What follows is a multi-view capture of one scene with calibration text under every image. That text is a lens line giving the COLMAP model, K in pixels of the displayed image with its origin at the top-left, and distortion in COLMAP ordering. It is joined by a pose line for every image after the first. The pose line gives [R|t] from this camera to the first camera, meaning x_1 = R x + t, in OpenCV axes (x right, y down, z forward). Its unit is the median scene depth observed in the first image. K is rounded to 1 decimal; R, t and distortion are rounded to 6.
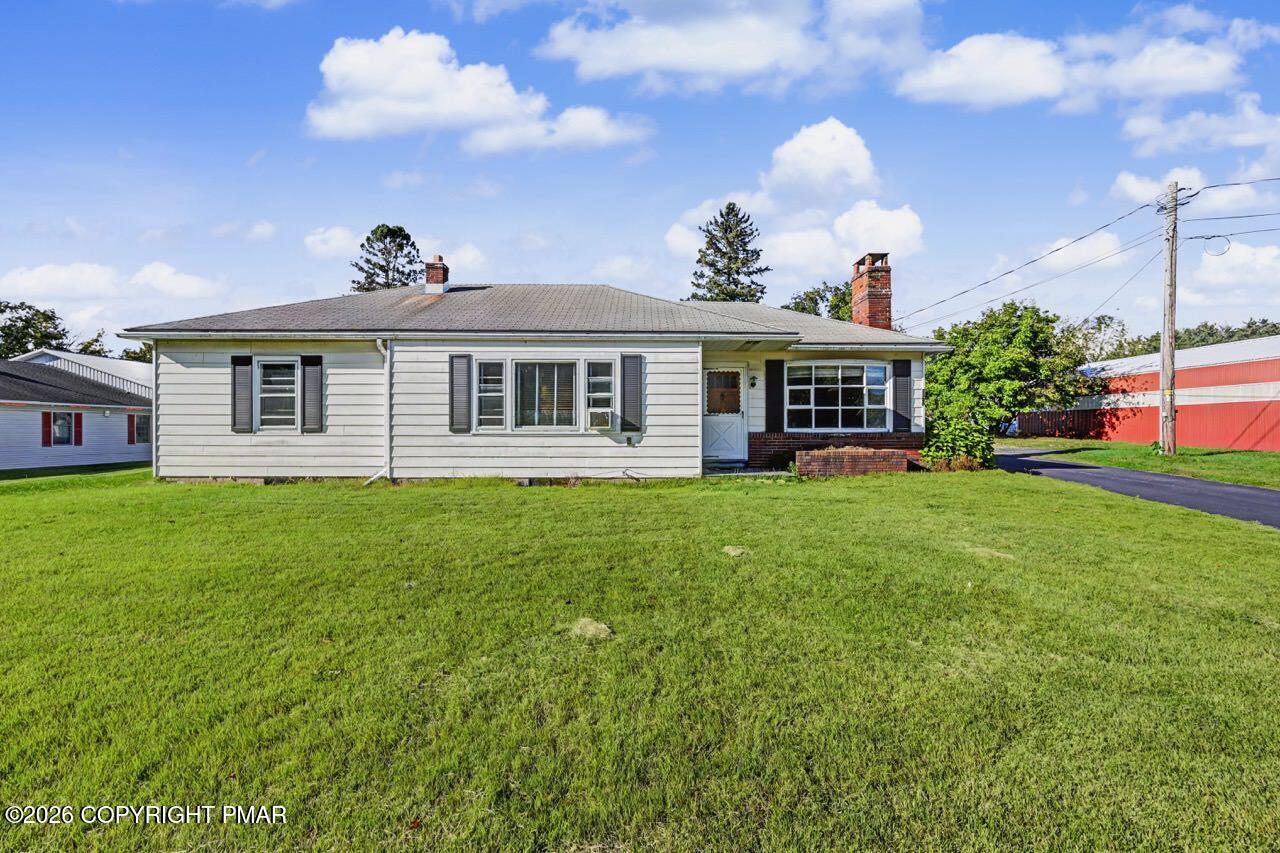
lens RADIAL K [[505.2, 0, 642.3], [0, 505.2, 430.3], [0, 0, 1]] dist [-0.002872, -0.001224]
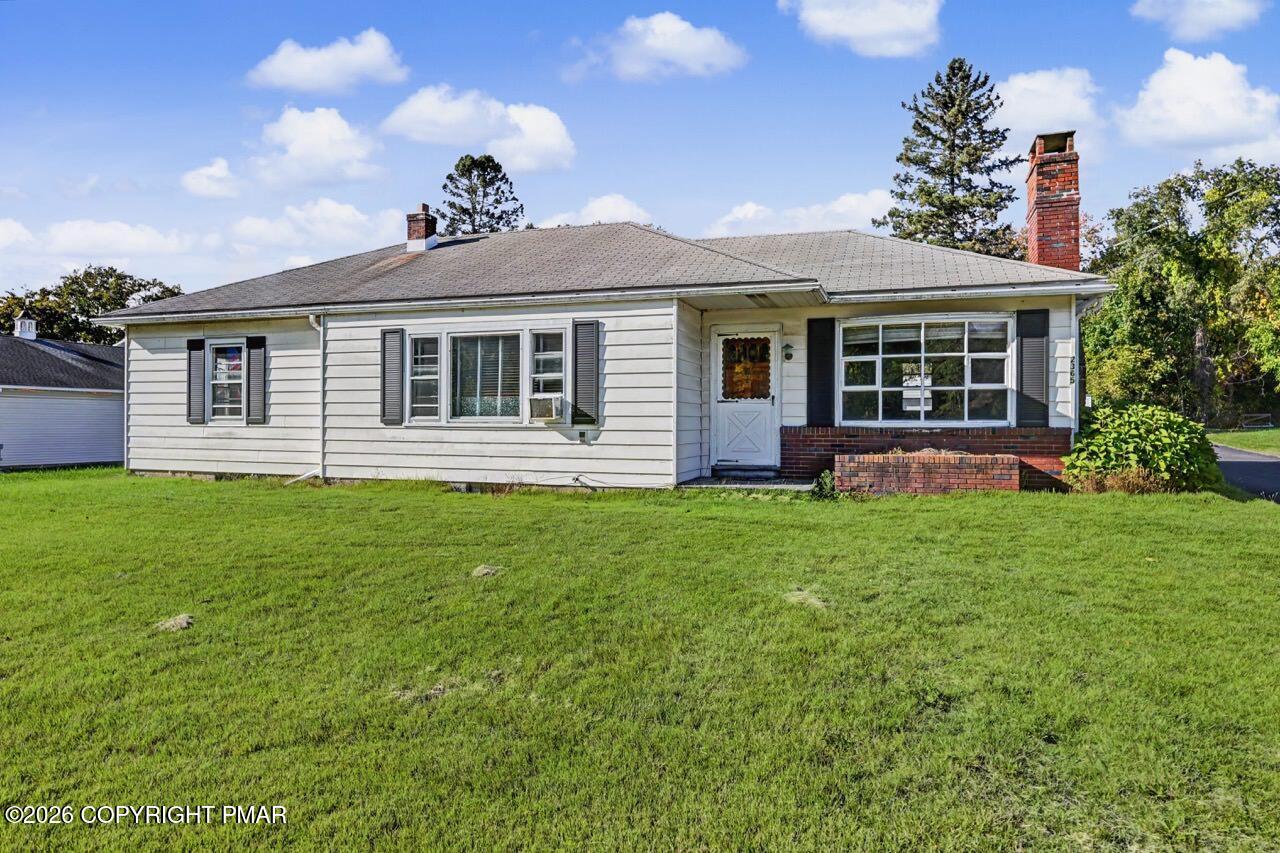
lens RADIAL K [[755.7, 0, 640.5], [0, 755.7, 422.7], [0, 0, 1]] dist [-0.004576, -0.000703]
pose [[0.945748, 0.003916, -0.324878, 0.377506], [-0.003966, 0.999992, 0.000509, -0.000408], [0.324877, 0.000807, 0.945756, -0.026881]]
